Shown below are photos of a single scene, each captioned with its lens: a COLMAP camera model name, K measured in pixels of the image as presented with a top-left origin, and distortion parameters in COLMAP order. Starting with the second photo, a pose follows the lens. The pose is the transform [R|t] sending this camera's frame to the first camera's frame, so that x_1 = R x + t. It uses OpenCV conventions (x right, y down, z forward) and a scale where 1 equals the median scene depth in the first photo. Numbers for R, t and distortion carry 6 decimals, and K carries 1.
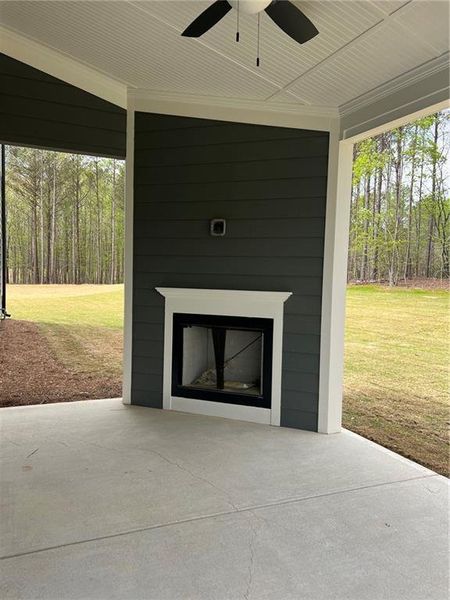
lens RADIAL K [[494.6, 0, 224.1], [0, 494.6, 315.2], [0, 0, 1]] dist [0.043106, -0.001583]
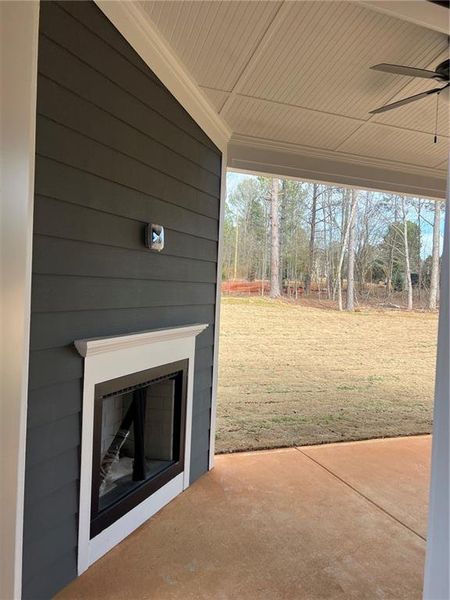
lens RADIAL K [[451.1, 0, 225.0], [0, 451.1, 300.0], [0, 0, 1]] dist [0.071258, -0.080055]
pose [[0.023630, -0.059965, 0.997921, -0.644678], [0.027602, 0.997858, 0.059308, -0.133624], [-0.999340, 0.026143, 0.025235, 0.941965]]
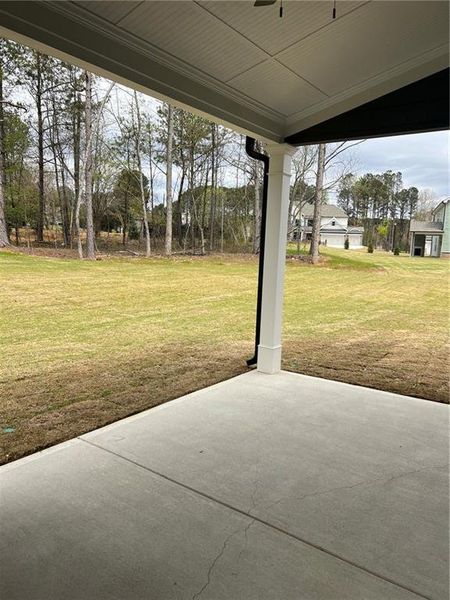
lens RADIAL K [[451.1, 0, 225.0], [0, 451.1, 300.0], [0, 0, 1]] dist [0.071258, -0.080055]
pose [[-0.520633, -0.148217, 0.840817, -0.402884], [0.014549, 0.983133, 0.182313, -0.109574], [-0.853657, 0.107151, -0.509695, 0.975302]]
